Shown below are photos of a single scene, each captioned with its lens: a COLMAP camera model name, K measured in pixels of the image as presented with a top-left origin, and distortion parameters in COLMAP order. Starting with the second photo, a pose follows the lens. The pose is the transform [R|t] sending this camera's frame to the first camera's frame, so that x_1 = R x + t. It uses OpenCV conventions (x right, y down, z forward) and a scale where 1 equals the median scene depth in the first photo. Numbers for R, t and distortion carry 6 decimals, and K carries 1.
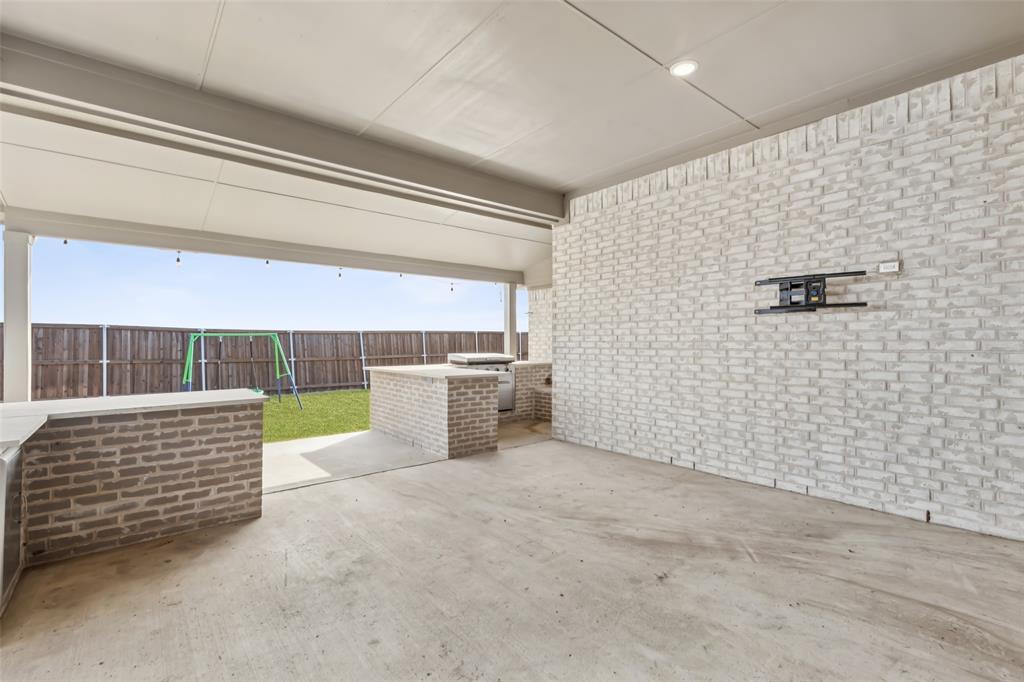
lens RADIAL K [[460.9, 0, 513.7], [0, 460.9, 342.6], [0, 0, 1]] dist [0.006940, -0.000685]
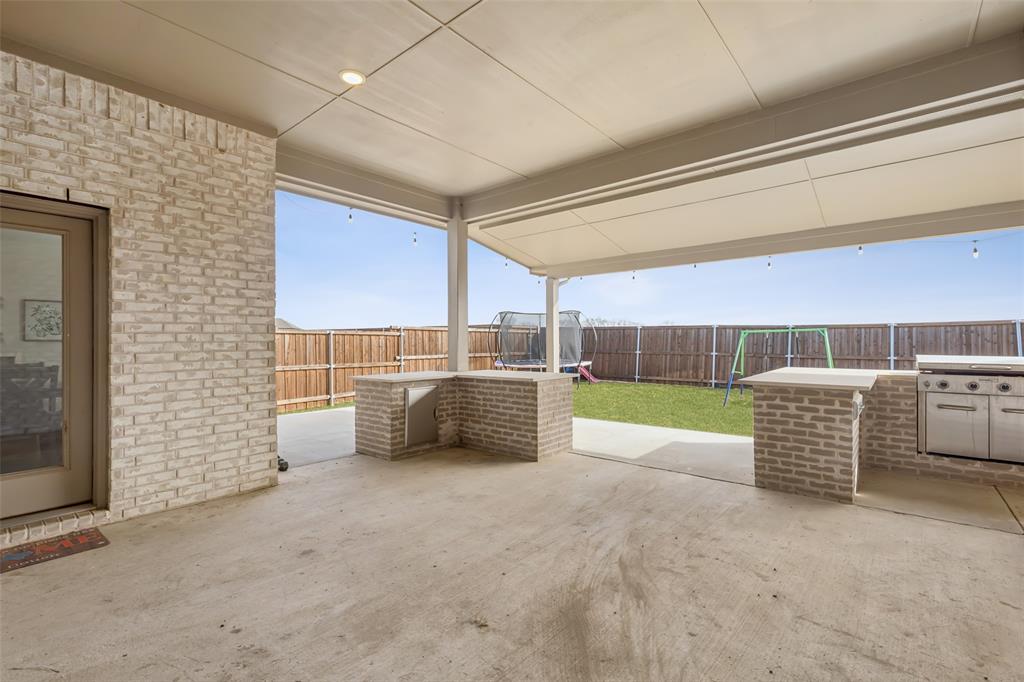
lens RADIAL K [[460.9, 0, 513.7], [0, 460.9, 342.6], [0, 0, 1]] dist [0.006940, -0.000685]
pose [[0.181199, 0.004957, -0.983434, 0.861016], [0.005648, 0.999966, 0.006081, -0.001319], [0.983430, -0.006657, 0.181165, 0.688005]]
